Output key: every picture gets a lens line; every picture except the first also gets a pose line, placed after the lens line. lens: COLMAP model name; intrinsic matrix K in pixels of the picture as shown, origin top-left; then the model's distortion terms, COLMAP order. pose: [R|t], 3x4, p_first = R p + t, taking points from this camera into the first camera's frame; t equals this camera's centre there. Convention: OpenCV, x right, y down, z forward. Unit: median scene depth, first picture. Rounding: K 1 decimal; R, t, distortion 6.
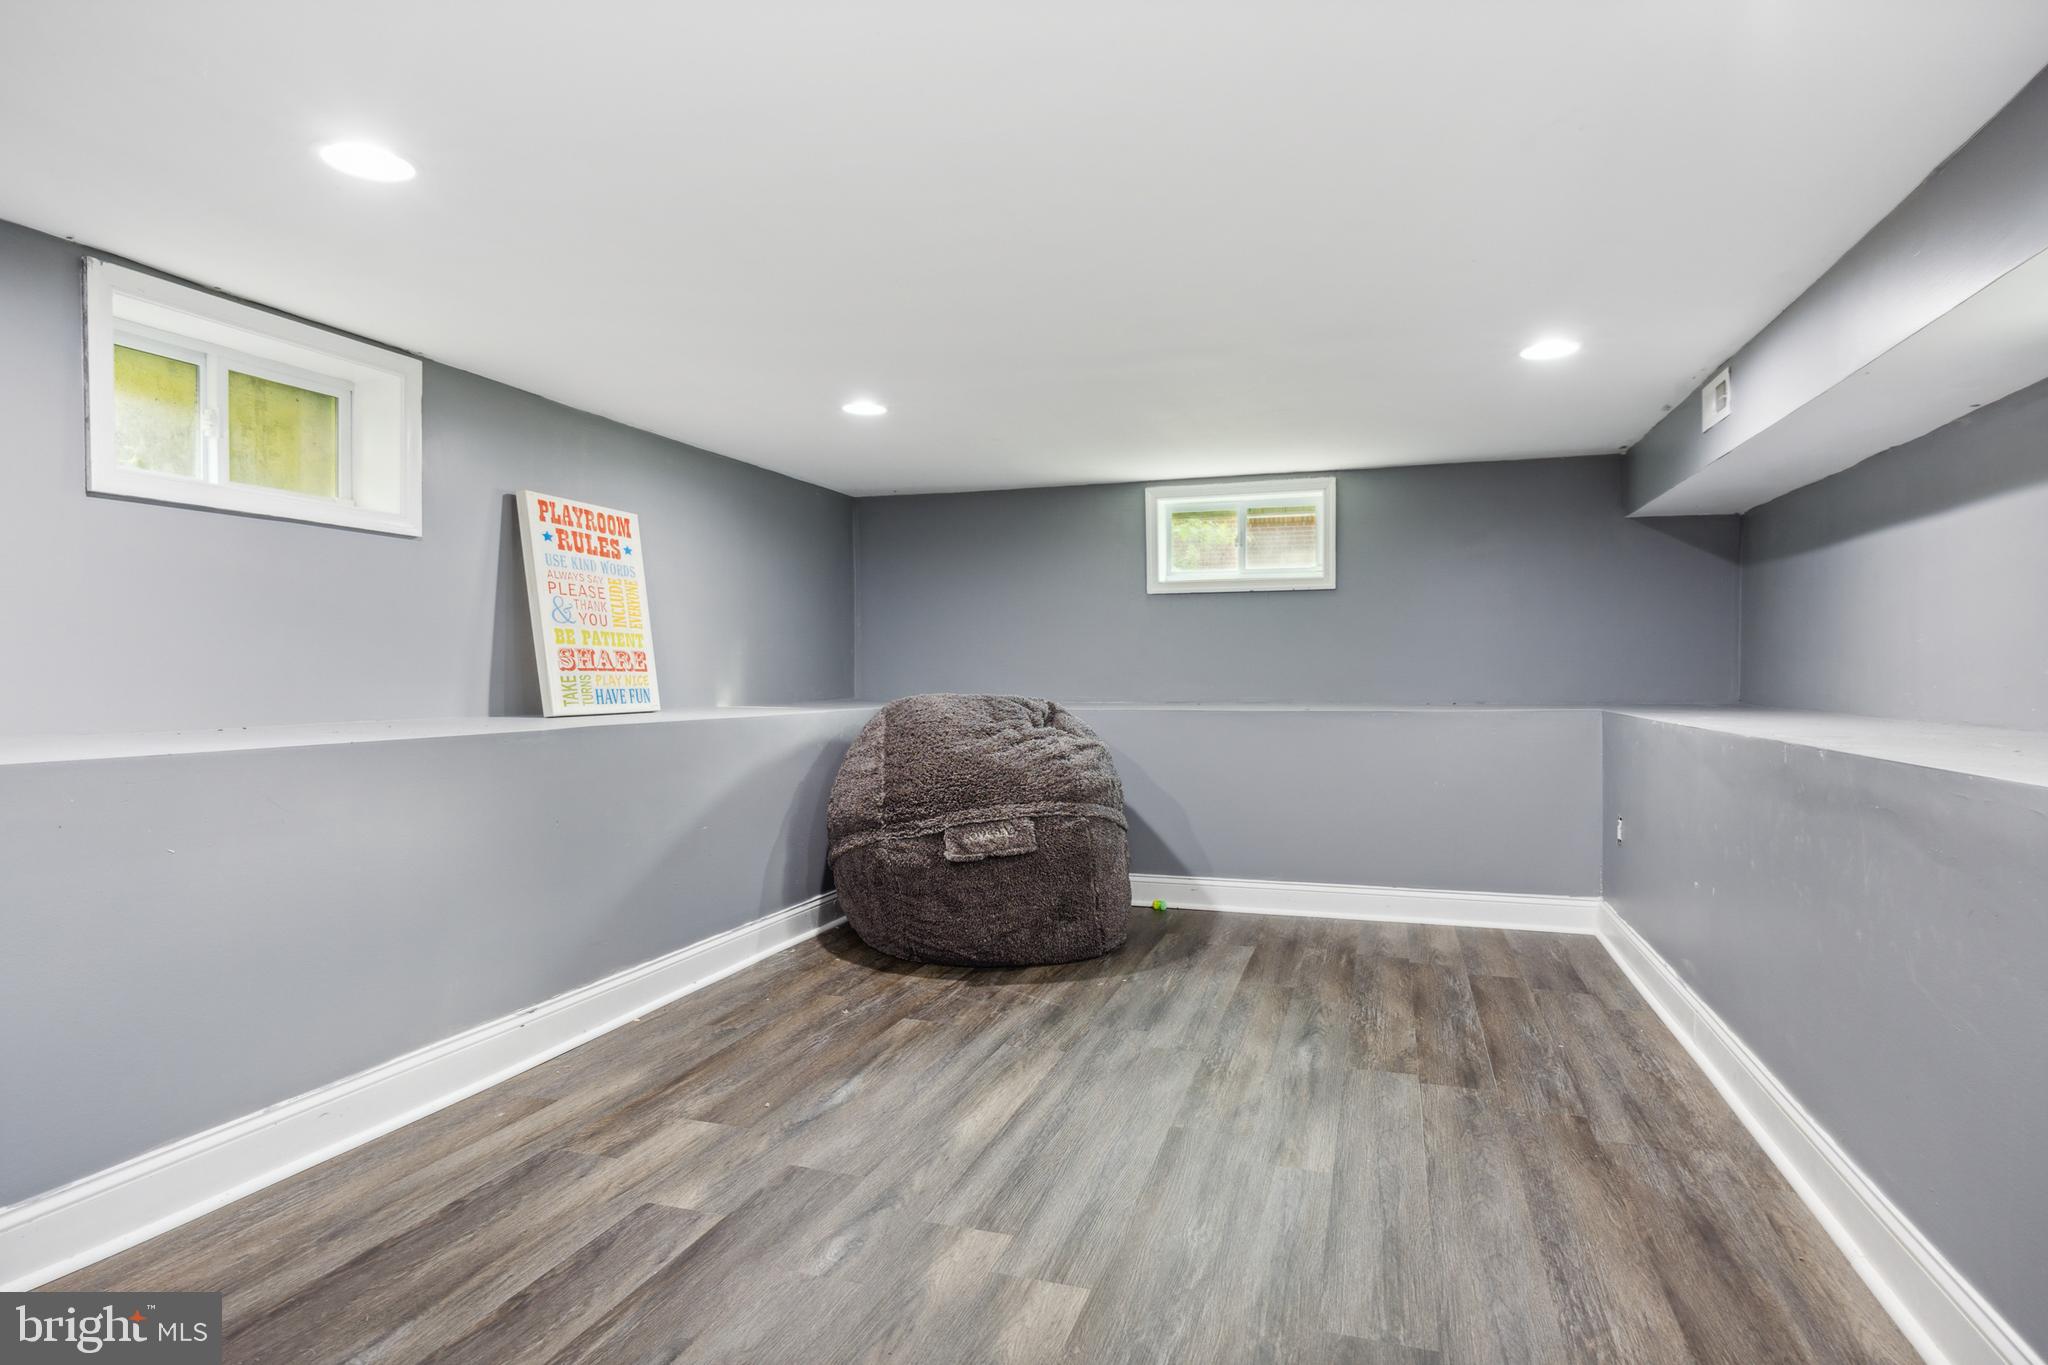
lens RADIAL K [[1150.8, 0, 1024.0], [0, 1150.8, 682.5], [0, 0, 1]] dist [-0.001111, 0.000566]
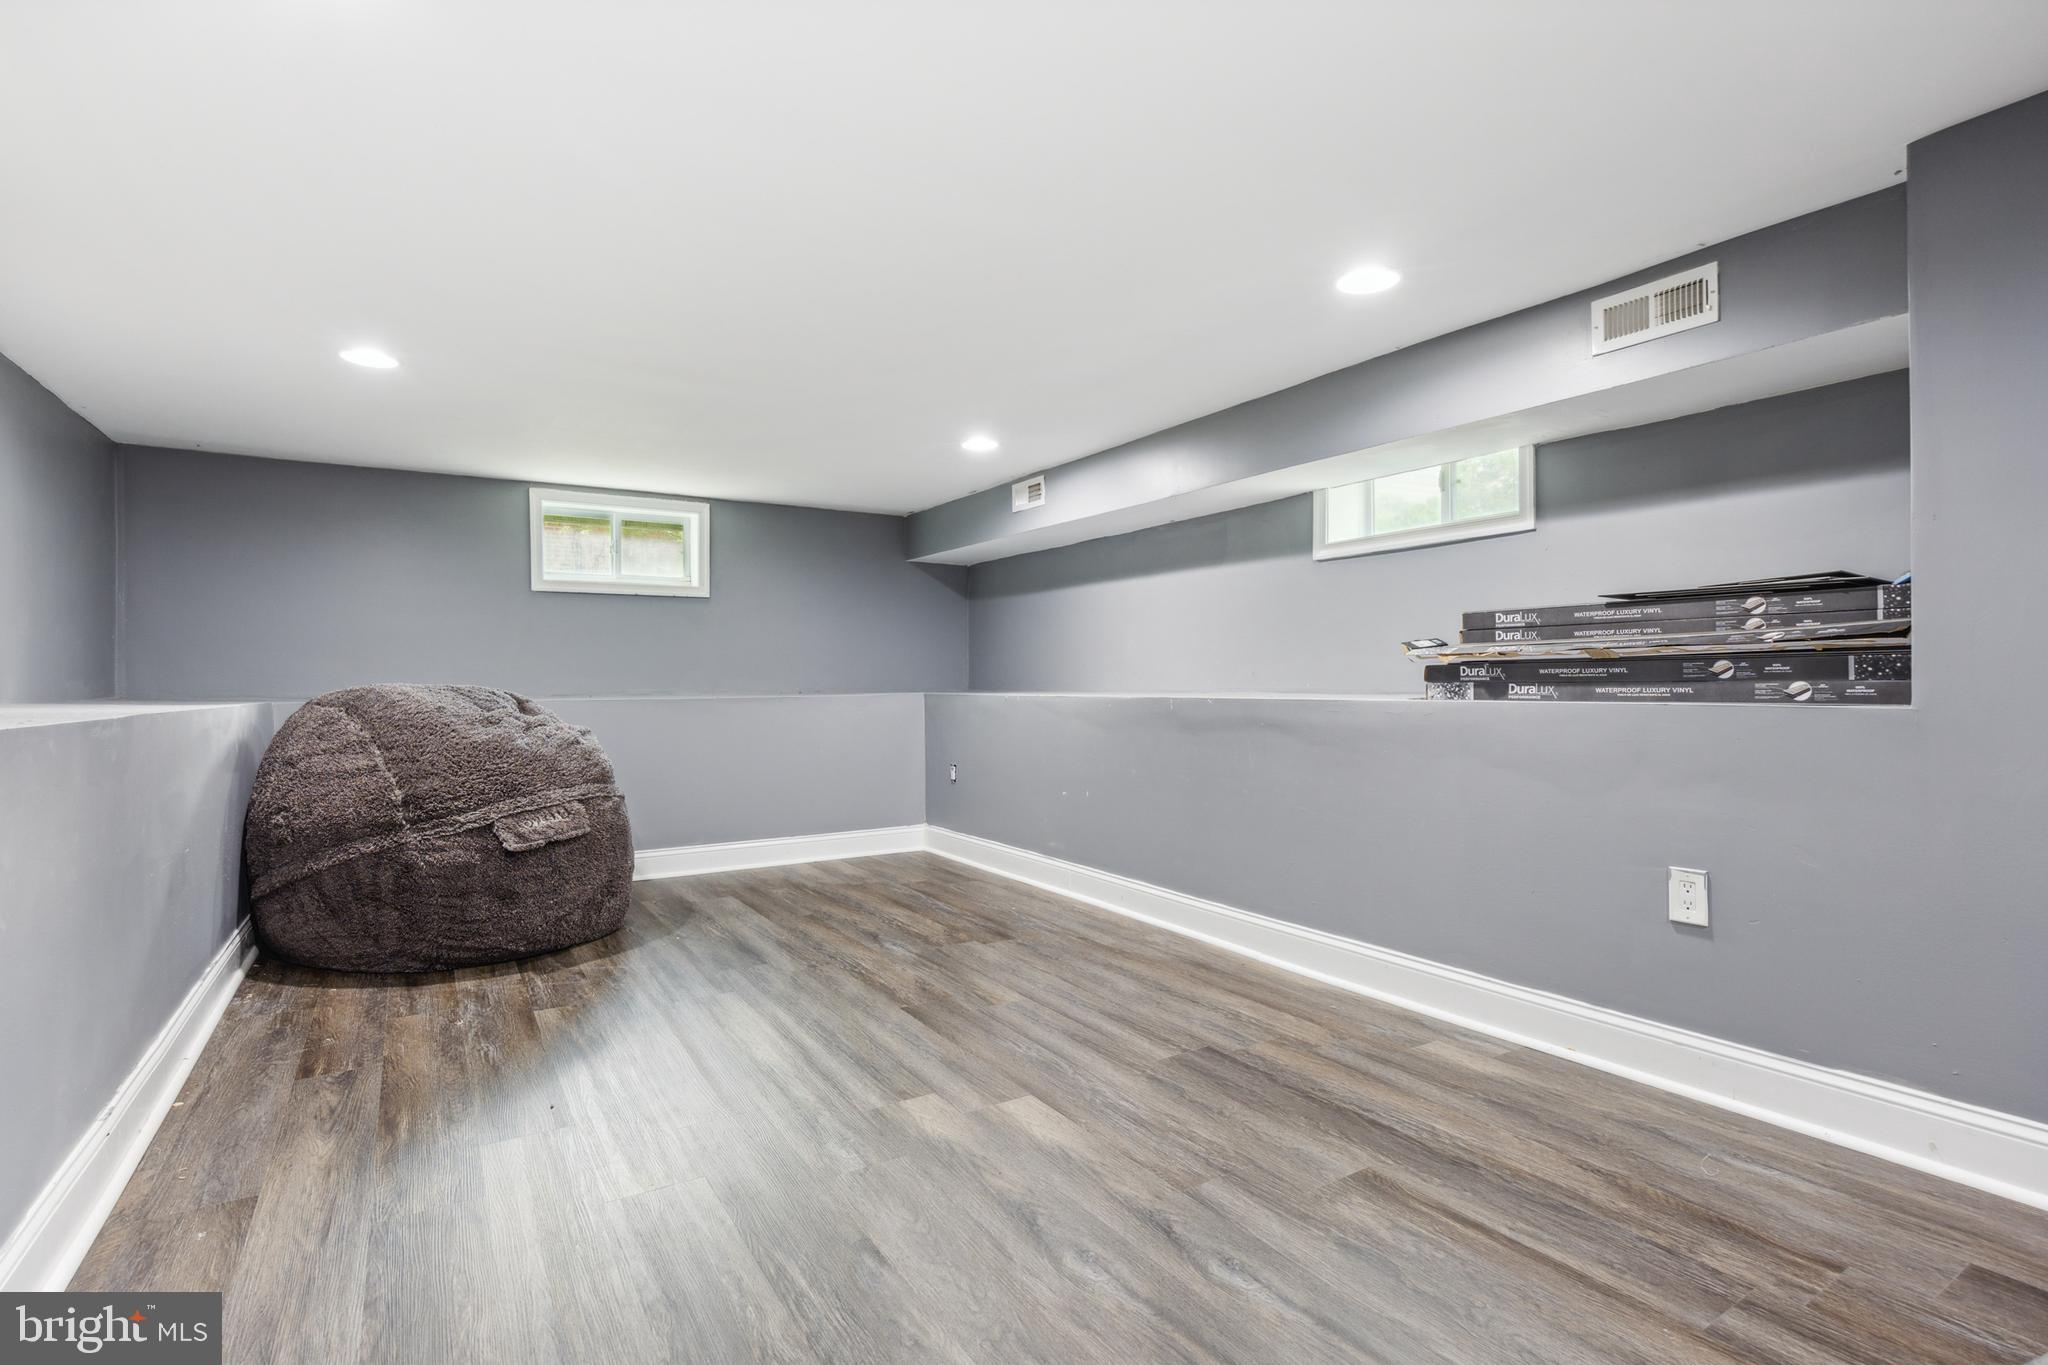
lens RADIAL K [[1015.8, 0, 1014.8], [0, 1015.8, 688.6], [0, 0, 1]] dist [-0.012903, 0.000488]
pose [[0.615059, -0.004794, 0.788467, -0.466950], [0.011392, 0.999931, -0.002807, 0.024972], [-0.788399, 0.010709, 0.615071, 0.139402]]
